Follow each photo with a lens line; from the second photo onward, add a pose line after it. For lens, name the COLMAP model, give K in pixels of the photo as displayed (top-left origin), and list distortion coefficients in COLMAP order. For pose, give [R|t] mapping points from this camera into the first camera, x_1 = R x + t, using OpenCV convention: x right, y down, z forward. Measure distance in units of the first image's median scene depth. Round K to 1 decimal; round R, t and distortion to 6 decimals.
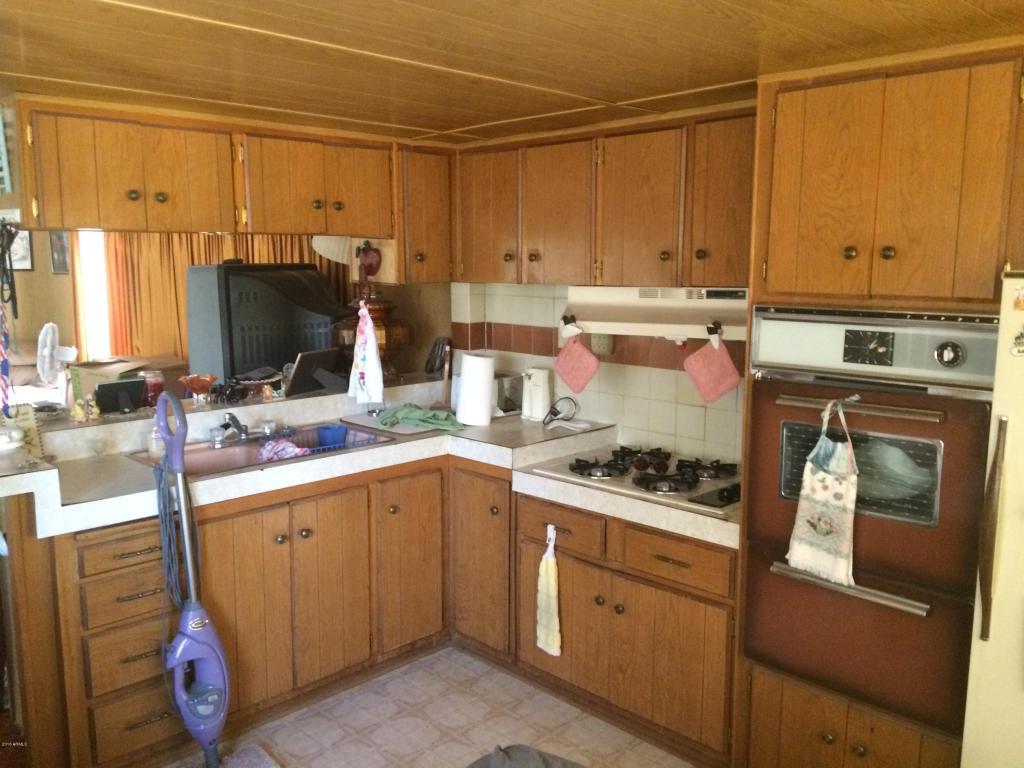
lens RADIAL K [[862.7, 0, 512.0], [0, 862.7, 384.0], [0, 0, 1]] dist [0.006090, 0.000460]
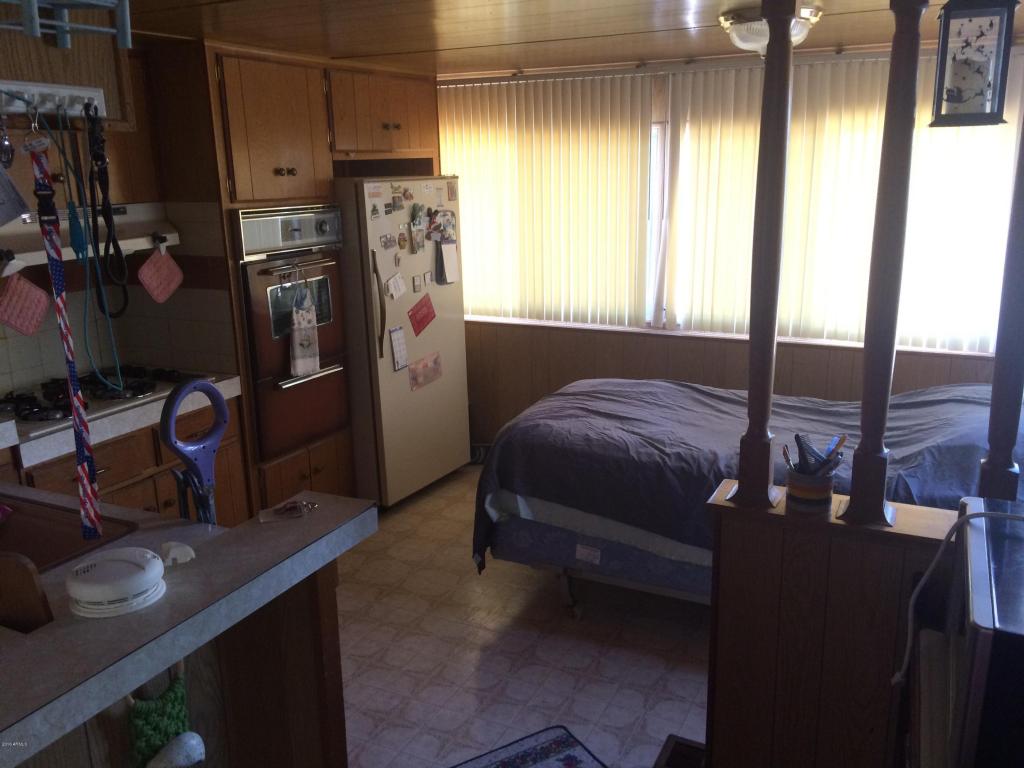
lens RADIAL K [[862.7, 0, 512.0], [0, 862.7, 384.0], [0, 0, 1]] dist [0.006090, 0.000460]
pose [[-0.333881, -0.220347, 0.916499, -1.281919], [0.156433, 0.945859, 0.284394, -0.164898], [-0.929544, 0.238324, -0.281334, 1.118239]]
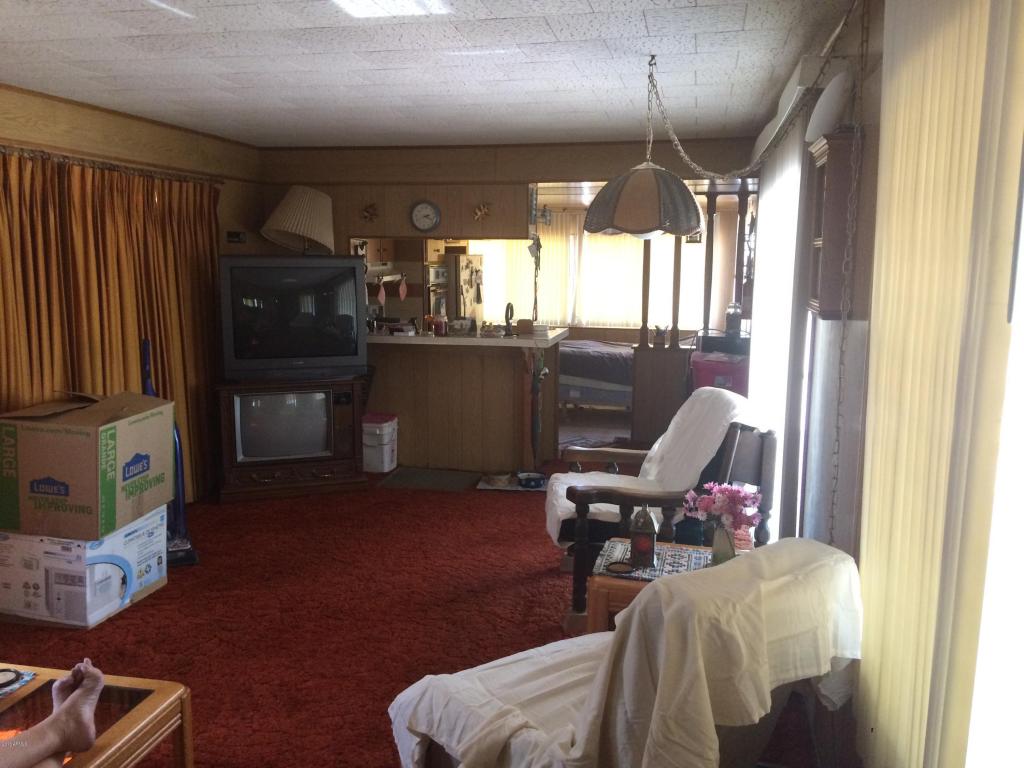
lens RADIAL K [[862.7, 0, 512.0], [0, 862.7, 384.0], [0, 0, 1]] dist [0.006090, 0.000460]
pose [[-0.553215, -0.122515, 0.823980, -2.955096], [0.115424, 0.968312, 0.221470, -0.377189], [-0.825003, 0.217627, -0.521544, 2.772610]]
